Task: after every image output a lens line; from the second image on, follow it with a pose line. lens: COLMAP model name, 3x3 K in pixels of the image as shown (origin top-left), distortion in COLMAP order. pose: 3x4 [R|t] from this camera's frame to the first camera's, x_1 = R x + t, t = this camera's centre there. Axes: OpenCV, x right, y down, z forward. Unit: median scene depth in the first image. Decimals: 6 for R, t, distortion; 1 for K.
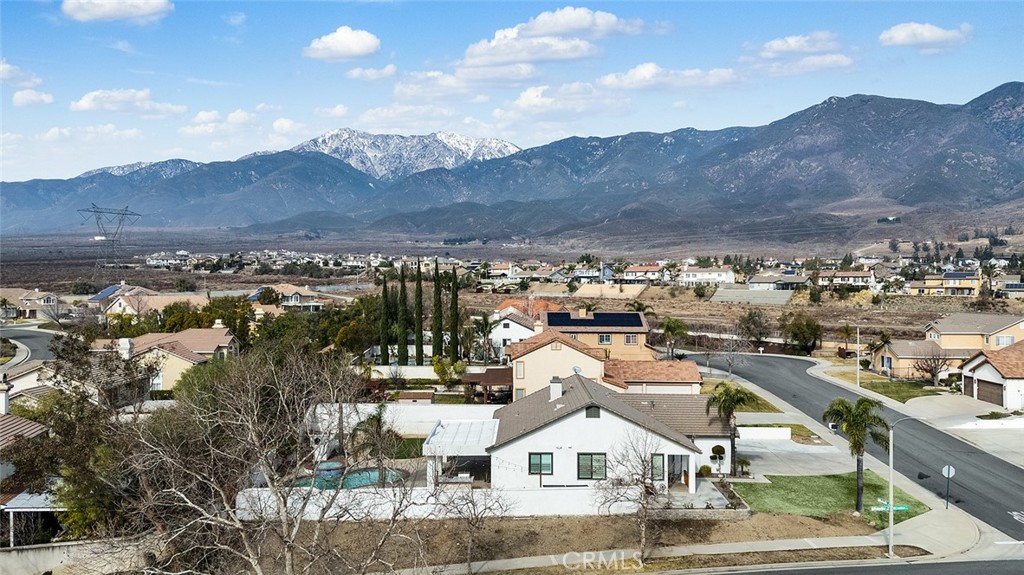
lens RADIAL K [[761.1, 0, 515.3], [0, 761.1, 287.6], [0, 0, 1]] dist [0.046117, -0.007511]
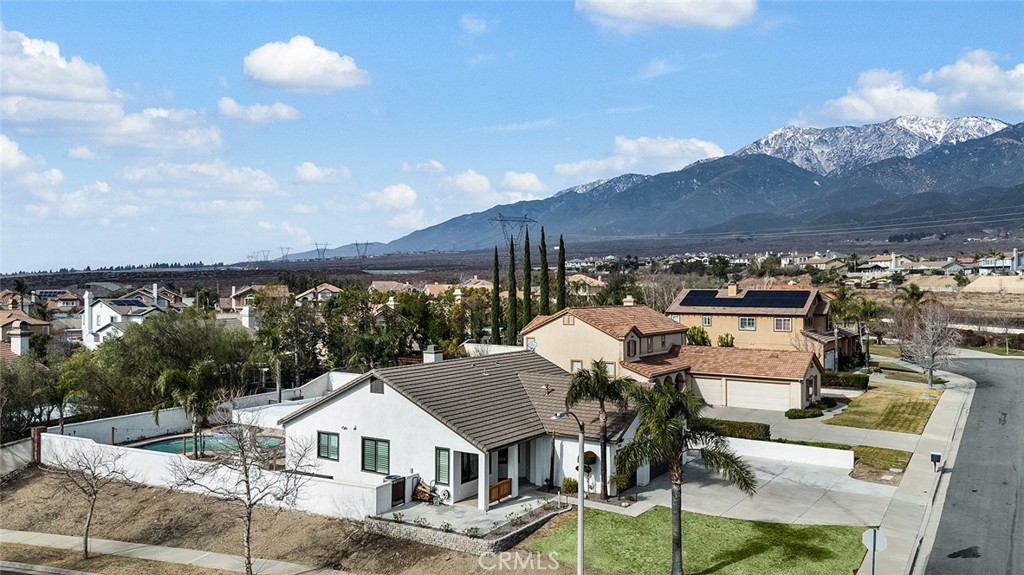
lens RADIAL K [[761.1, 0, 515.3], [0, 761.1, 287.6], [0, 0, 1]] dist [0.046117, -0.007511]
pose [[0.846139, -0.003030, -0.532953, 0.099812], [0.000060, 0.999984, -0.005591, 0.010784], [0.532962, 0.004699, 0.846126, 0.066438]]
